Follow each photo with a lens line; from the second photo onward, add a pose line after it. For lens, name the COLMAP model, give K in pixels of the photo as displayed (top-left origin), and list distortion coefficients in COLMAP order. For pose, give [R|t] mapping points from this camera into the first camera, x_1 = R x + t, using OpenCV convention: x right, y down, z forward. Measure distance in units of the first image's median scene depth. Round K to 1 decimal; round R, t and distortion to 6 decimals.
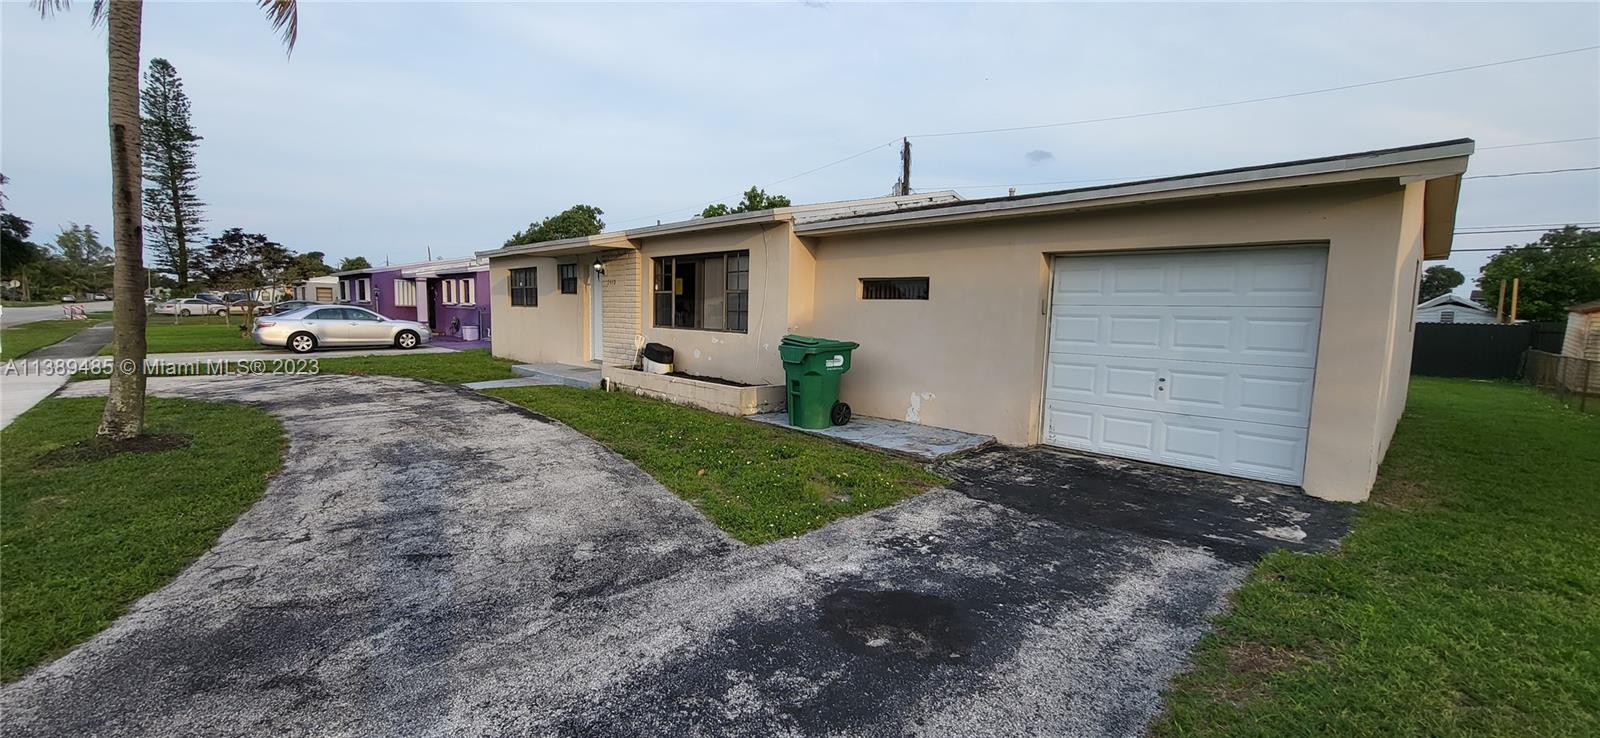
lens RADIAL K [[635.6, 0, 800.2], [0, 635.6, 367.1], [0, 0, 1]] dist [0.000653, -0.000140]
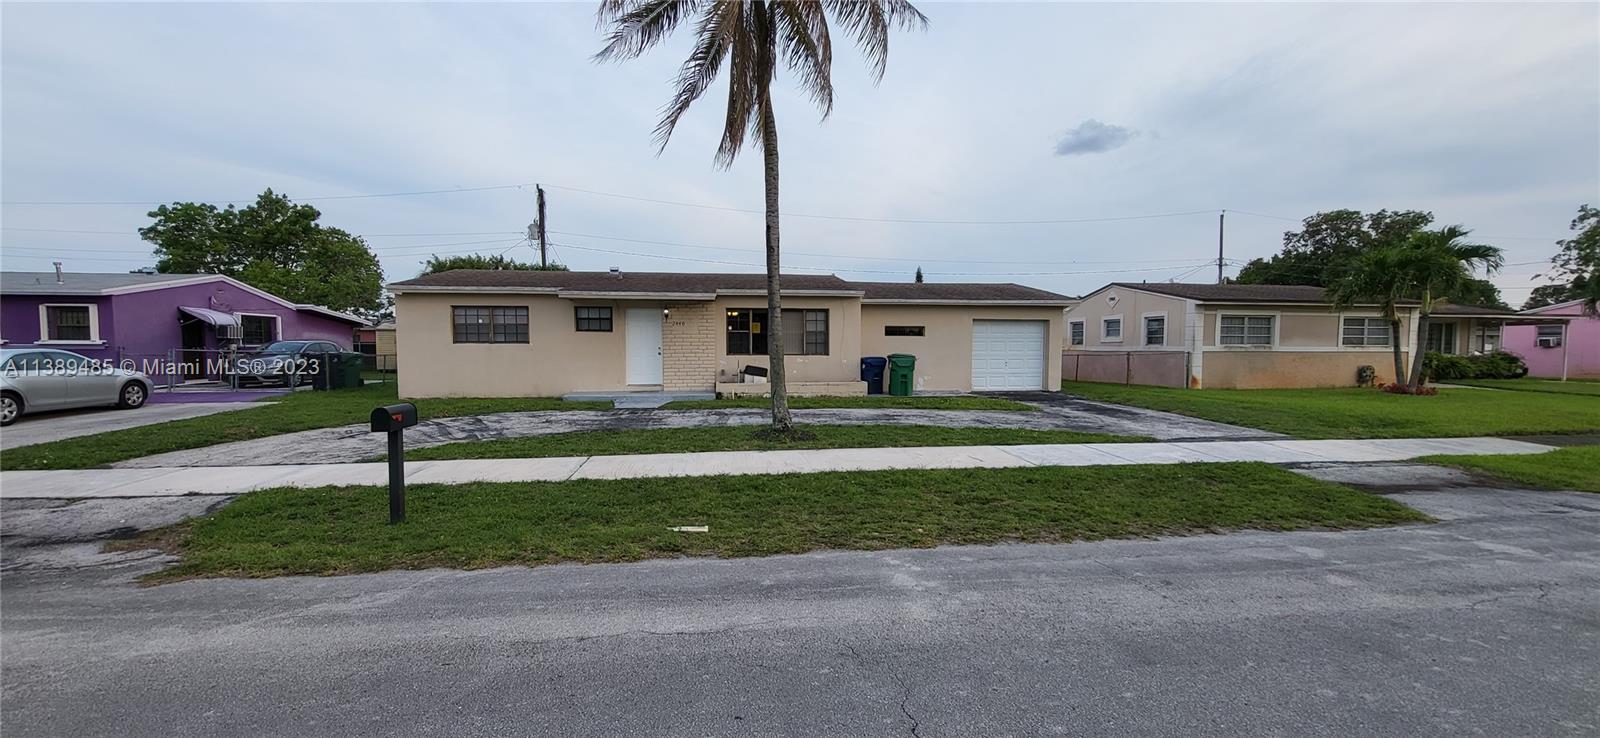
lens RADIAL K [[635.6, 0, 800.7], [0, 635.6, 372.1], [0, 0, 1]] dist [0.000653, -0.000140]
pose [[0.585937, -0.058352, 0.808253, -1.386599], [0.083515, 0.996441, 0.011395, -0.026423], [-0.806041, 0.060824, 0.588725, -0.003744]]
